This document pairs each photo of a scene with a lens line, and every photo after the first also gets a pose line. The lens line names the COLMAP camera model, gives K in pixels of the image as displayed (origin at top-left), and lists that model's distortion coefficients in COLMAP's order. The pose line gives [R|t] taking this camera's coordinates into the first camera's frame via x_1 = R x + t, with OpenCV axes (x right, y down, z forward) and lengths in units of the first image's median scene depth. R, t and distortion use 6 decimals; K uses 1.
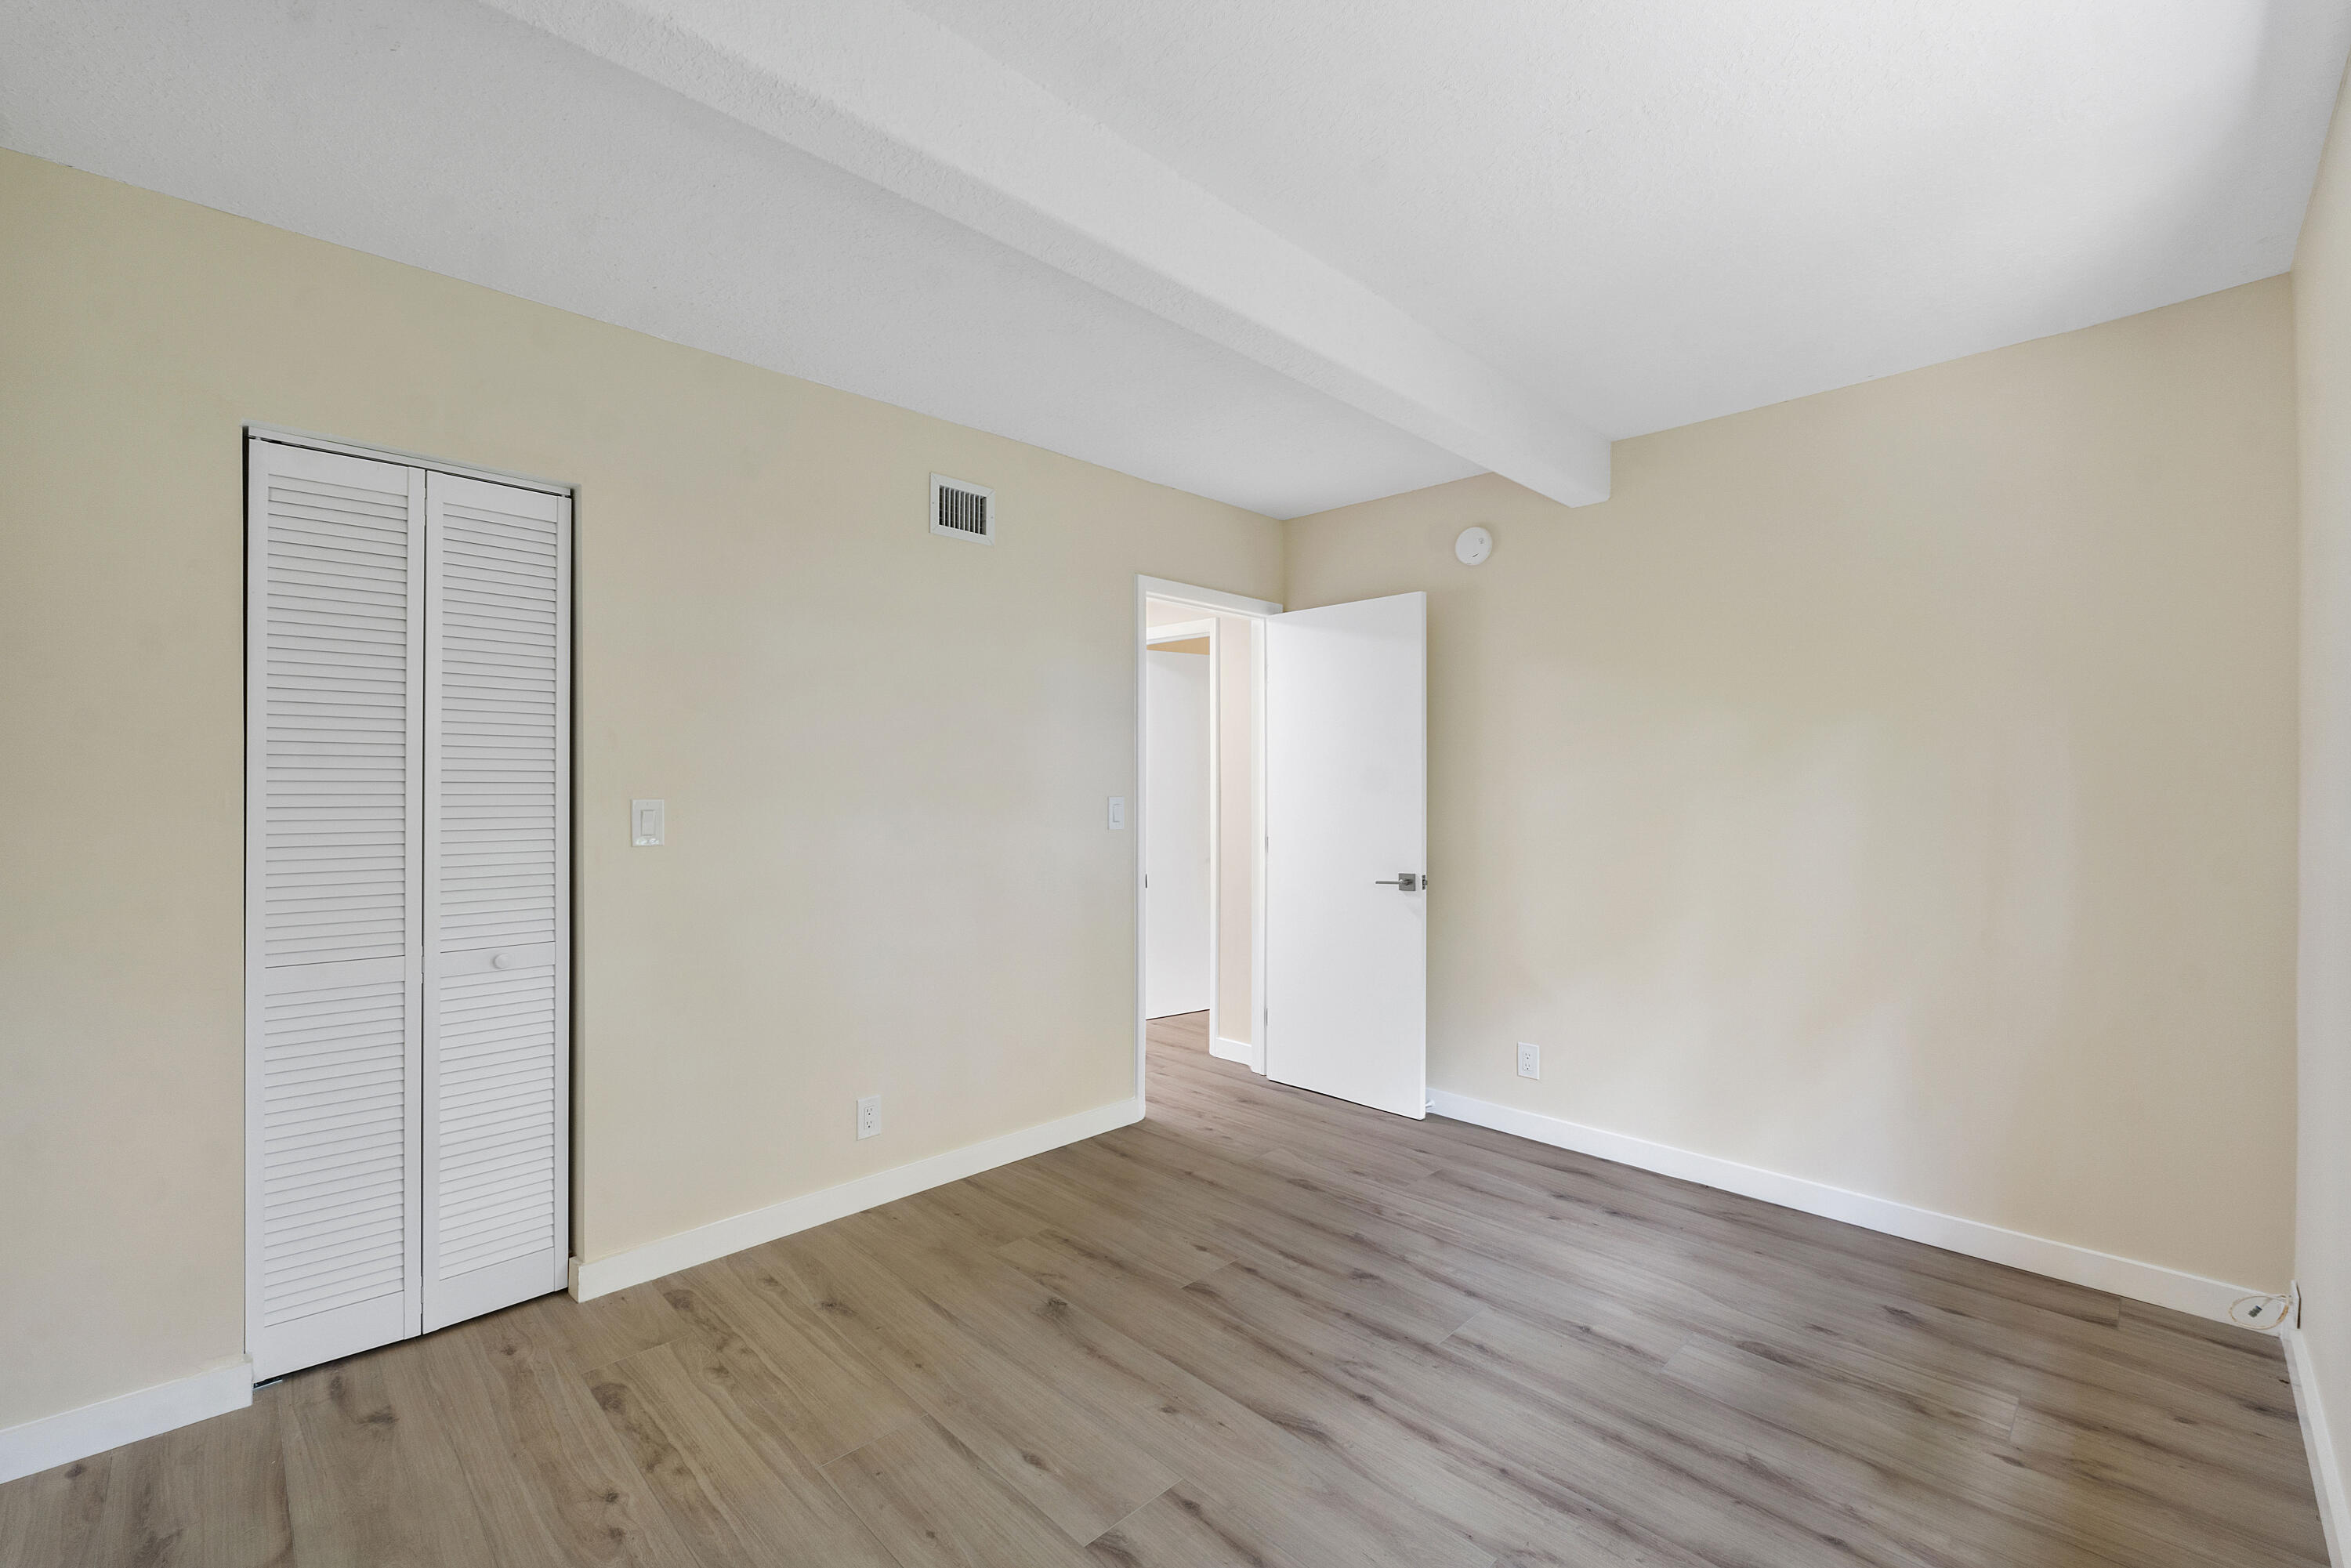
lens RADIAL K [[984.5, 0, 1164.8], [0, 984.5, 789.3], [0, 0, 1]] dist [0.000665, -0.000089]
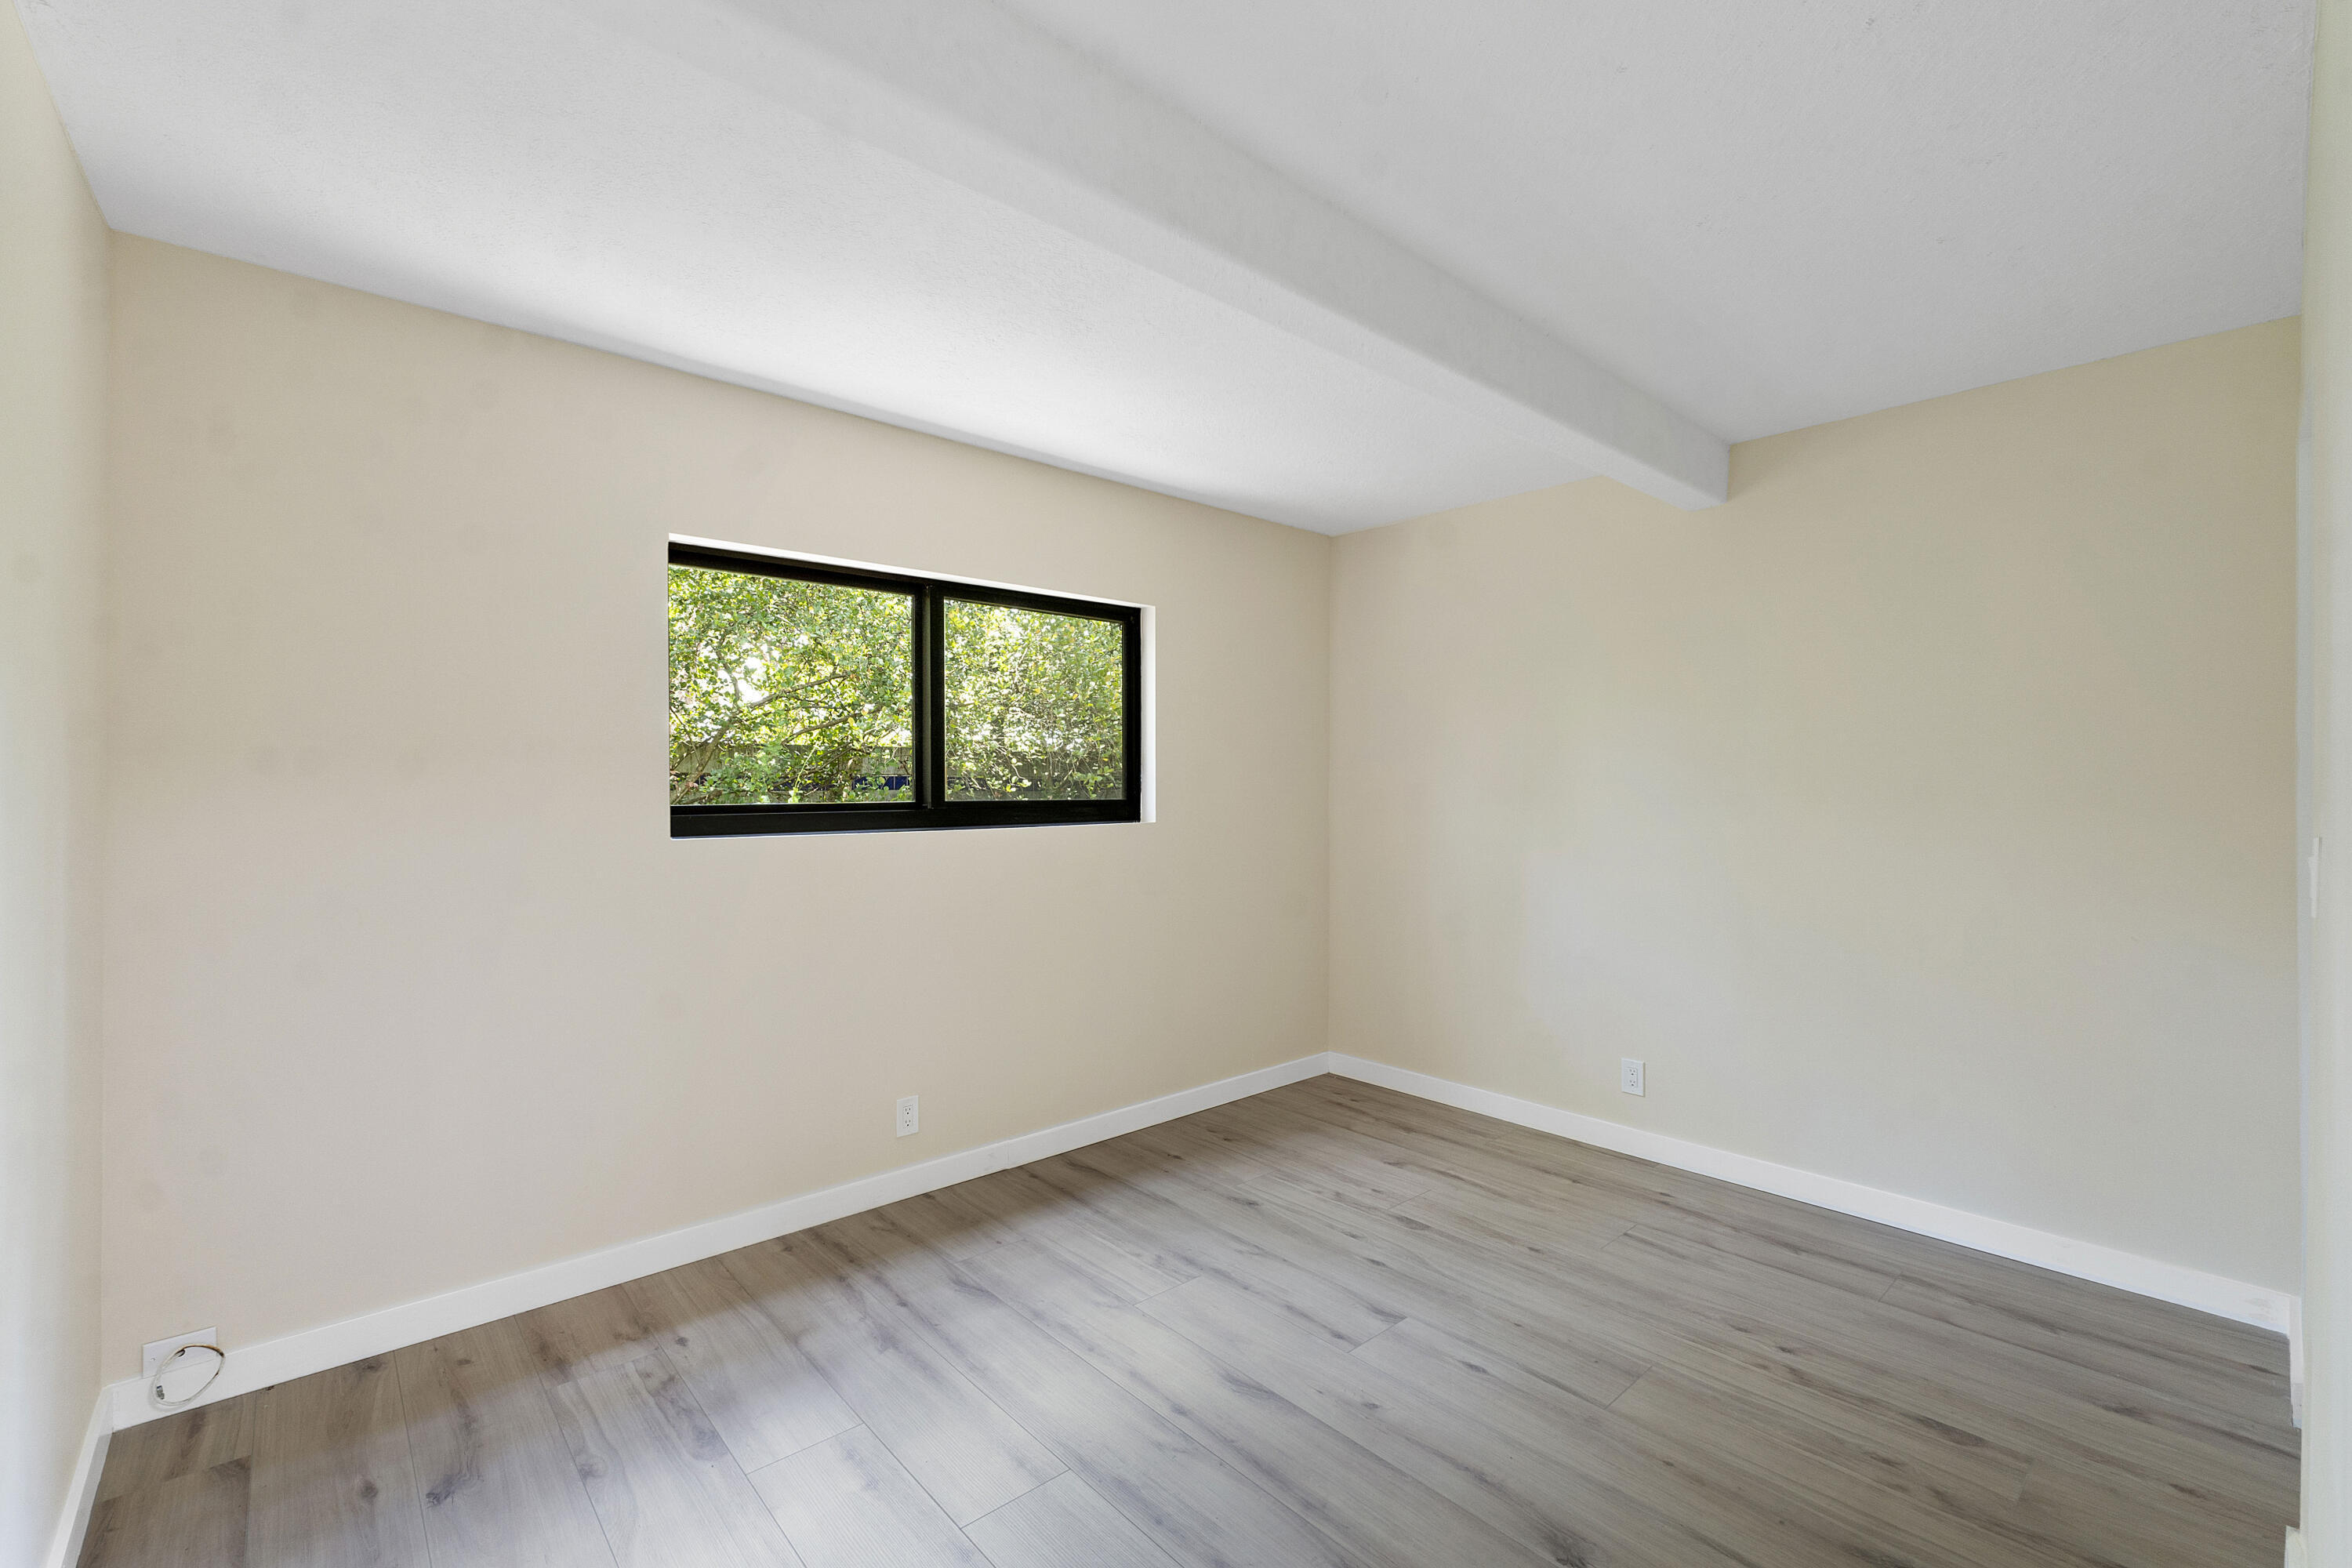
lens RADIAL K [[984.9, 0, 1168.8], [0, 984.9, 788.7], [0, 0, 1]] dist [0.000665, -0.000089]
pose [[-0.998789, -0.003671, 0.049070, 0.175554], [-0.003304, 0.999966, 0.007556, -0.029489], [-0.049096, 0.007384, -0.998767, 2.116472]]
